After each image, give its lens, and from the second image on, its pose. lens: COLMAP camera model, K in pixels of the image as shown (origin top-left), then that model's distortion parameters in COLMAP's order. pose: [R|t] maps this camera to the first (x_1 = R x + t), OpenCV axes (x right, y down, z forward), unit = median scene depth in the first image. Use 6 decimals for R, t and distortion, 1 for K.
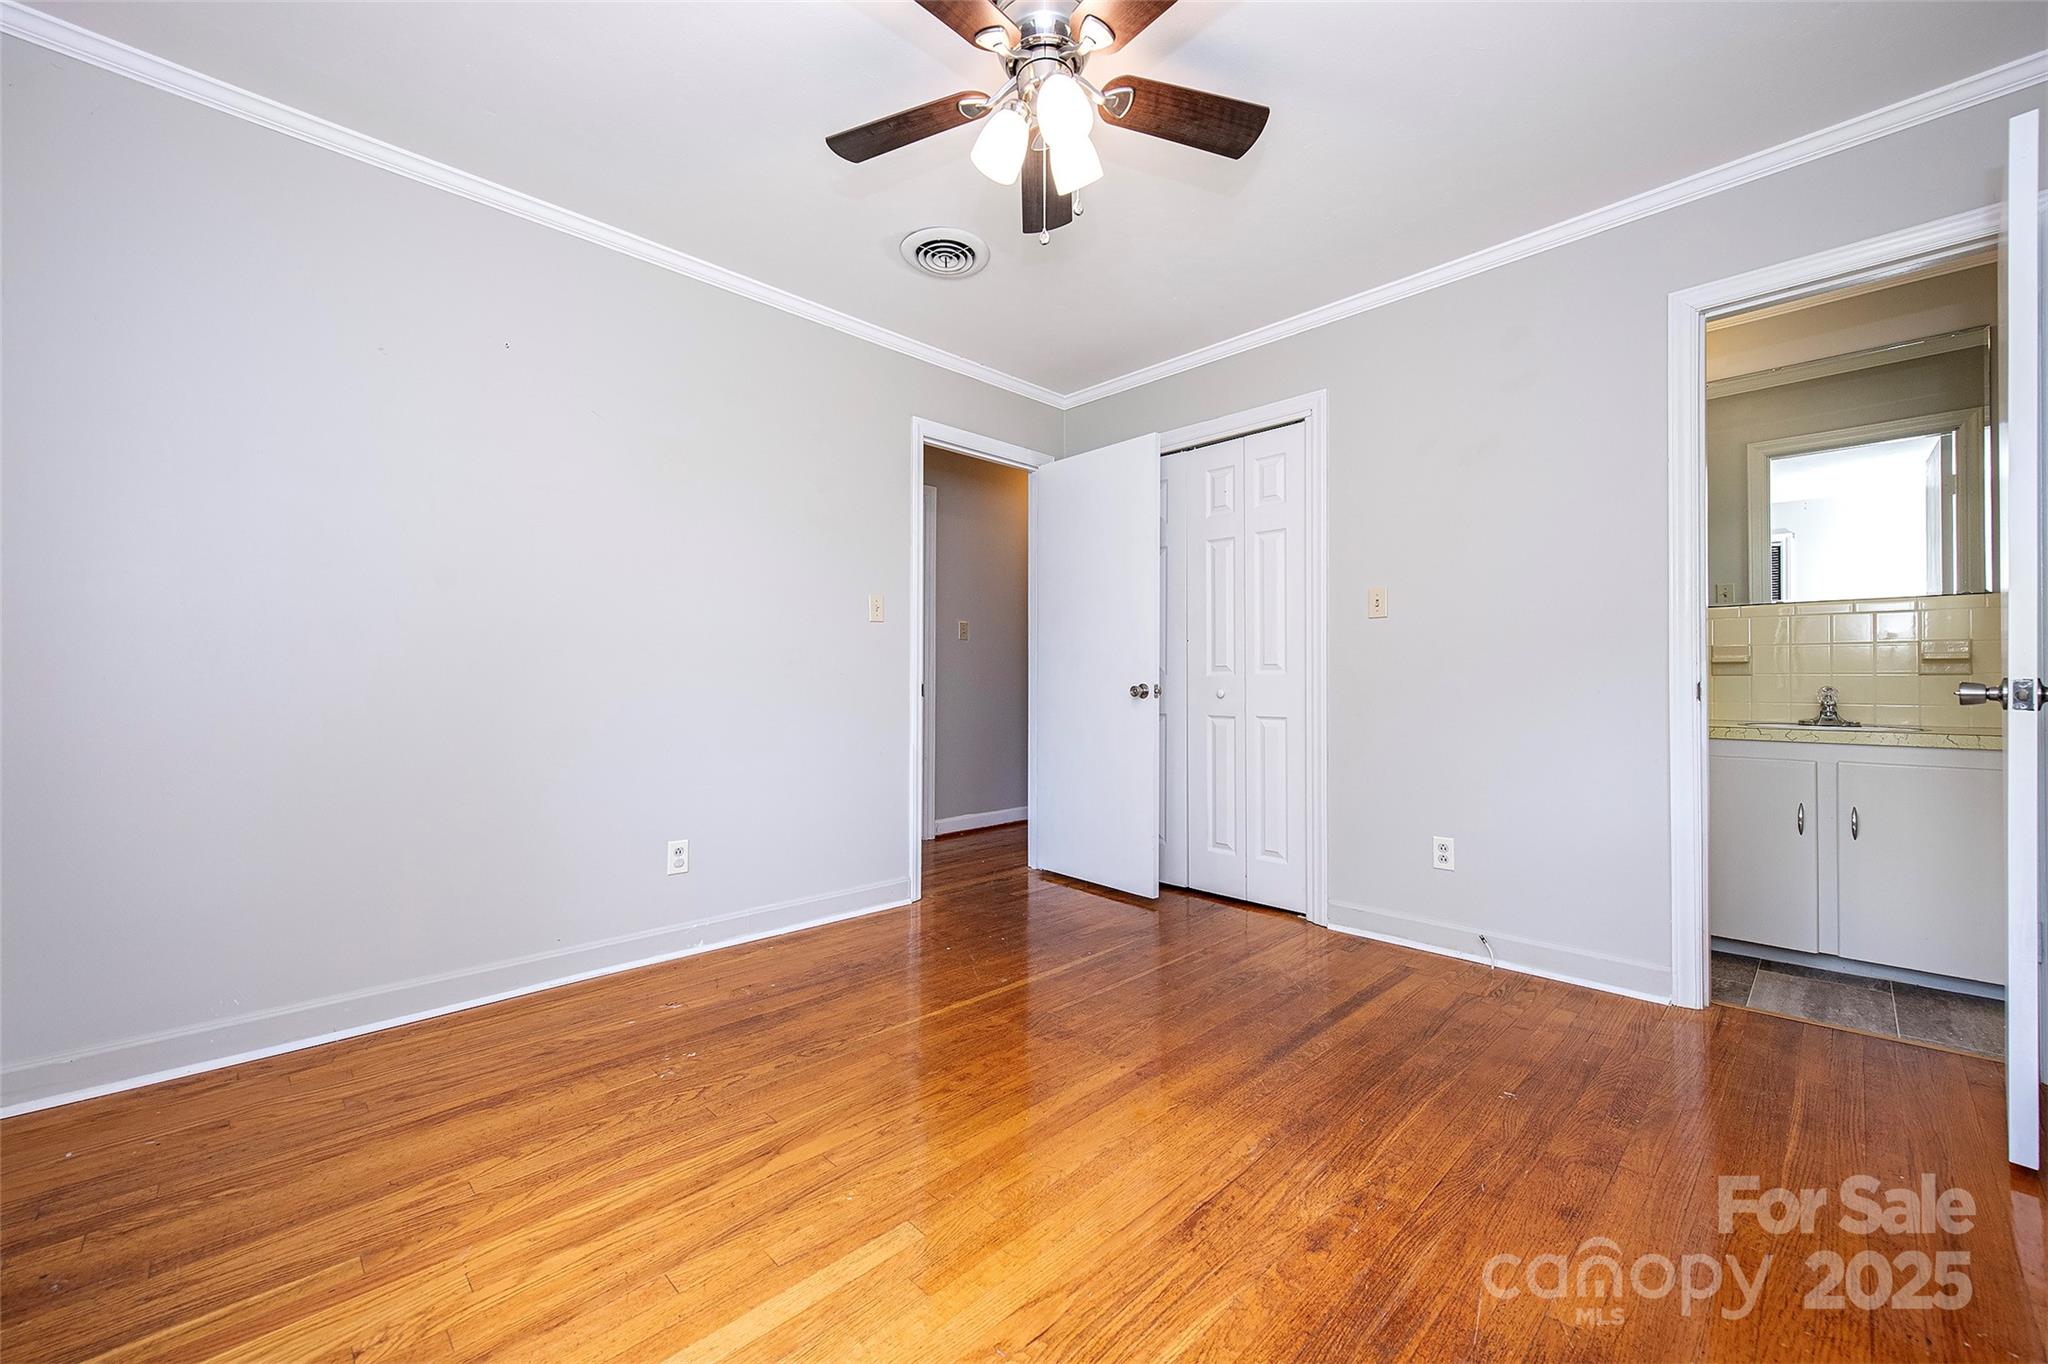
lens RADIAL K [[803.4, 0, 1024.0], [0, 803.4, 682.0], [0, 0, 1]] dist [0.012348, 0.000098]
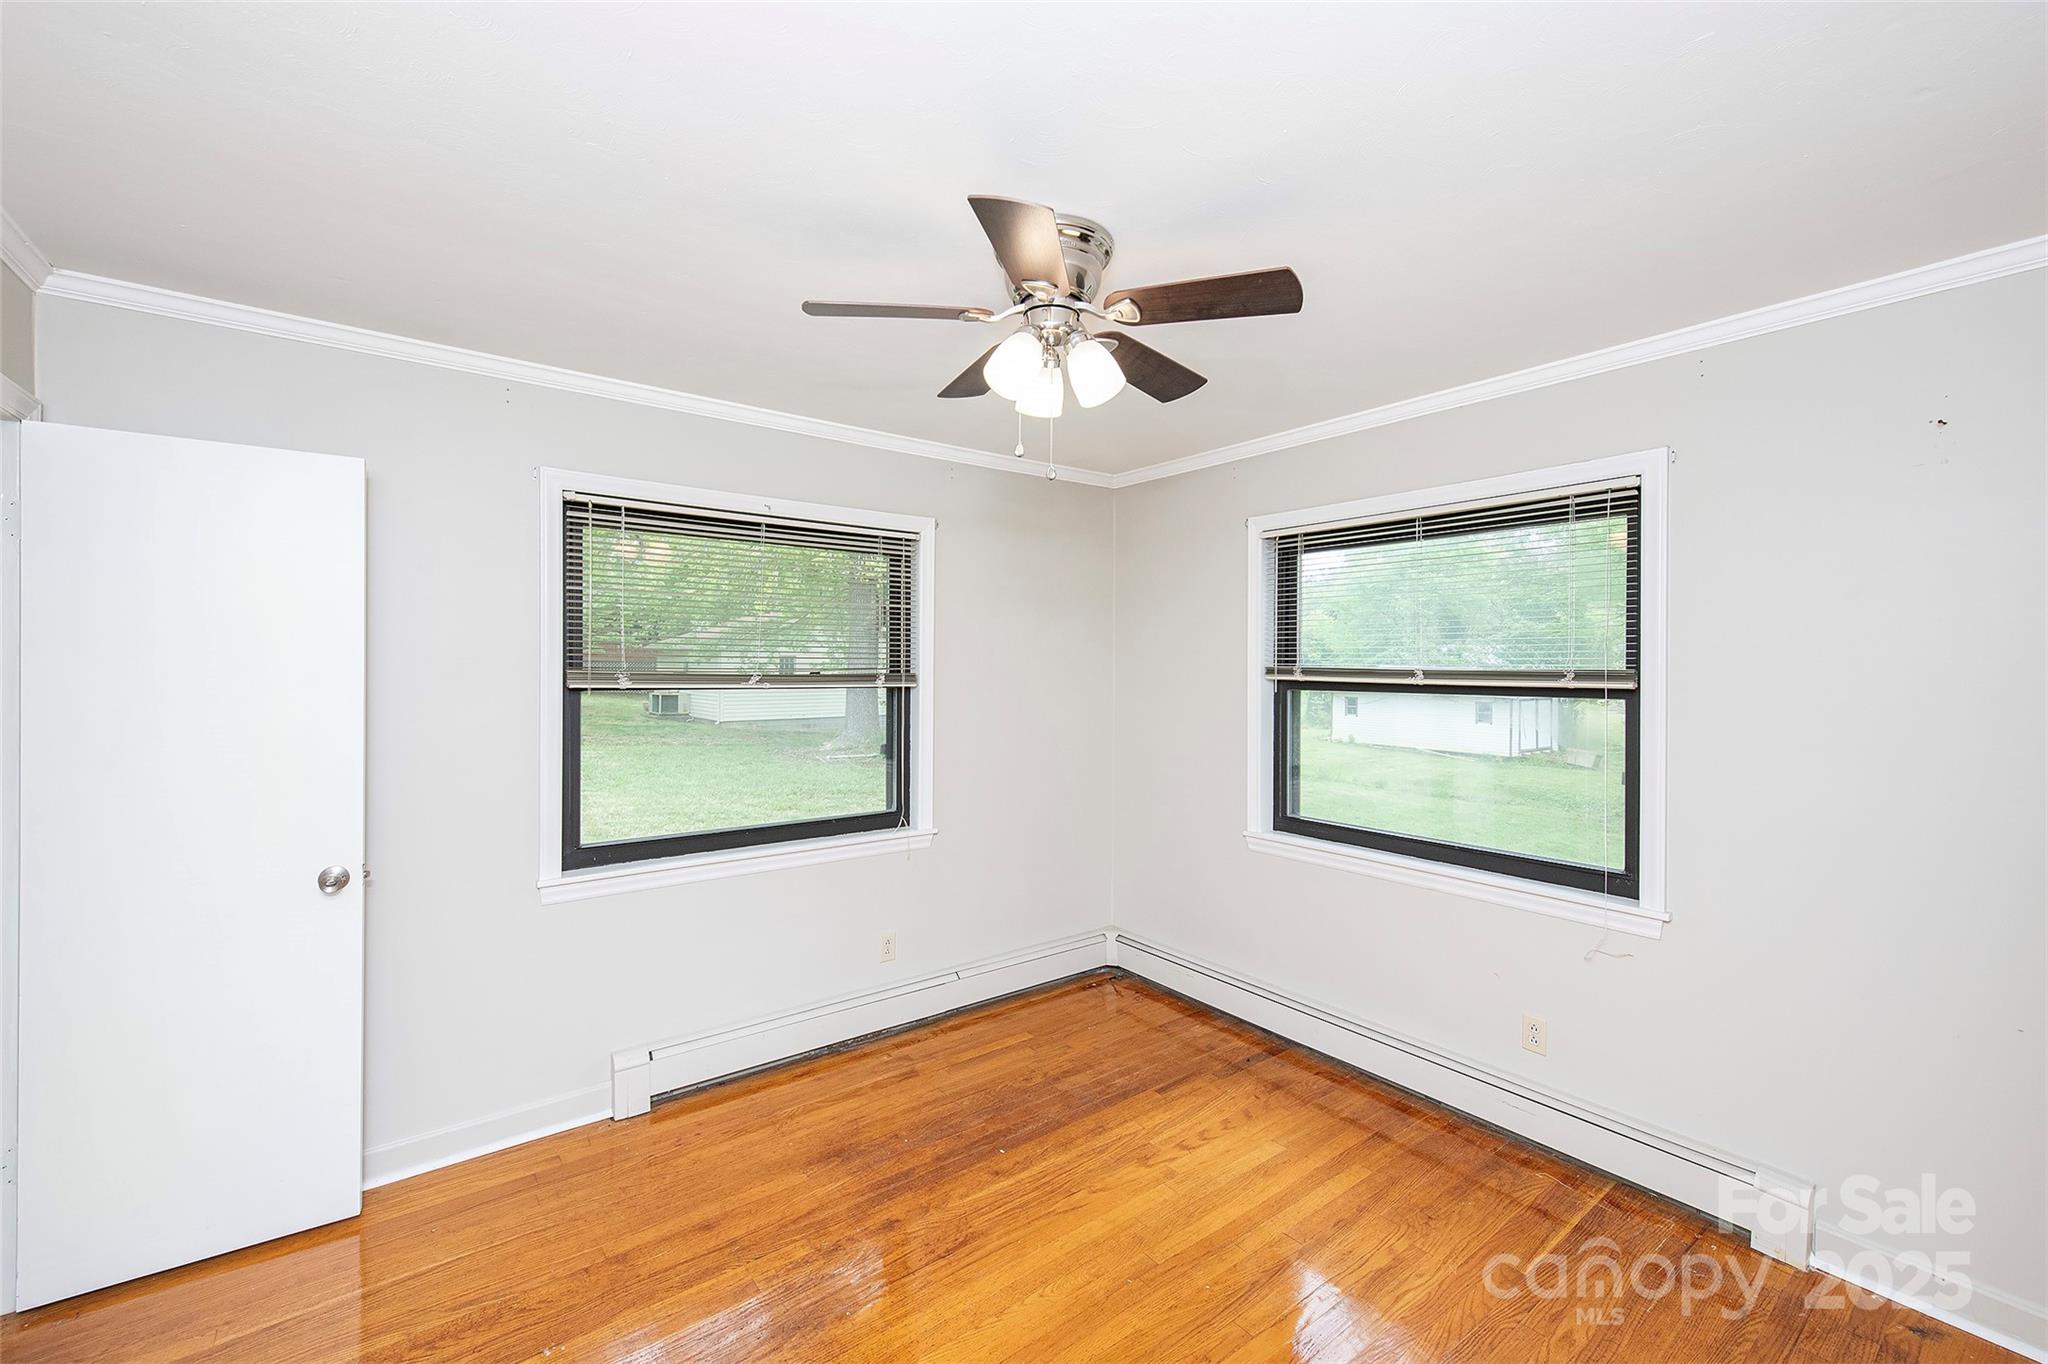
lens RADIAL K [[840.5, 0, 1024.0], [0, 840.5, 682.0], [0, 0, 1]] dist [0.018808, -0.000105]
pose [[-0.992997, -0.005488, 0.118012, -0.083134], [-0.004907, 0.999974, 0.005211, -0.369087], [-0.118038, 0.004596, -0.992998, 2.572276]]
